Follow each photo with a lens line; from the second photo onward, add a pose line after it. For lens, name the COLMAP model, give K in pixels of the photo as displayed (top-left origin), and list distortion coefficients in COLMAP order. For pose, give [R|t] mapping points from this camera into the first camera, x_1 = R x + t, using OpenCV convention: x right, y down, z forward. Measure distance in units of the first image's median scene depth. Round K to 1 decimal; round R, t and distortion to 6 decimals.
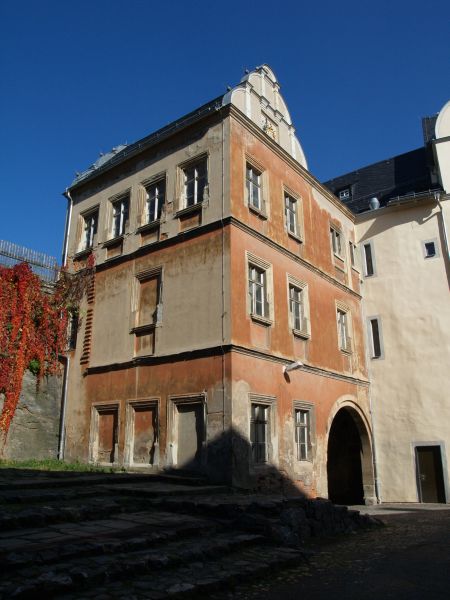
lens RADIAL K [[508.5, 0, 225.0], [0, 508.5, 300.0], [0, 0, 1]] dist [-0.129634, 0.074378]
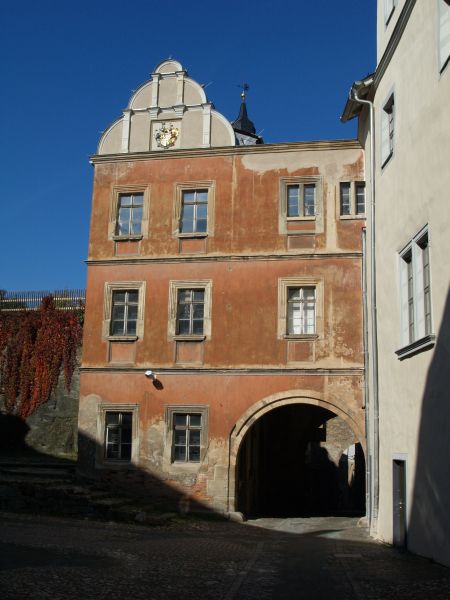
lens RADIAL K [[685.9, 0, 225.0], [0, 685.9, 300.0], [0, 0, 1]] dist [-0.129640, 0.019493]
pose [[0.427319, -0.143566, -0.892629, 1.550977], [0.248991, 0.967819, -0.036462, 0.068364], [0.869138, -0.206676, 0.449315, 0.518411]]
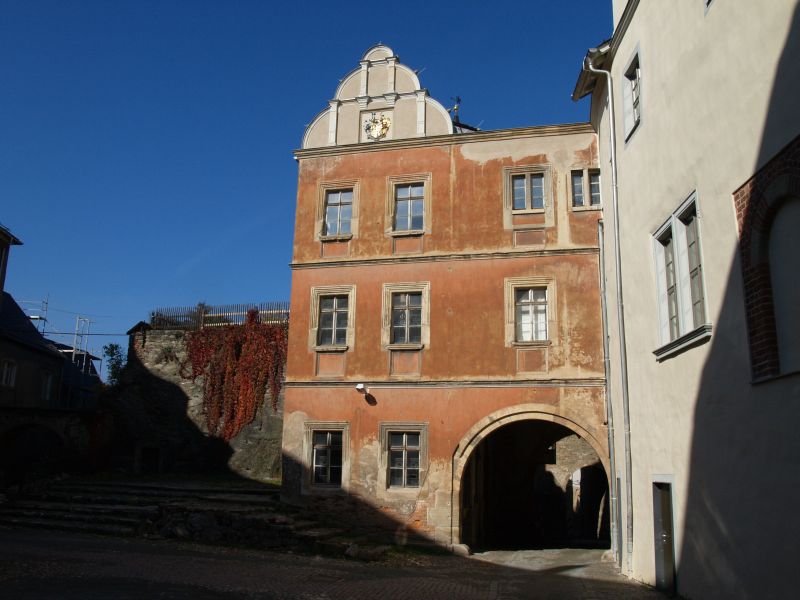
lens RADIAL K [[678.0, 0, 400.0], [0, 678.0, 300.0], [0, 0, 1]] dist [-0.129634, 0.074378]
pose [[0.374697, -0.184864, -0.908530, 1.380953], [0.258541, 0.961883, -0.089092, 0.101532], [0.890370, -0.201510, 0.408210, 0.576705]]
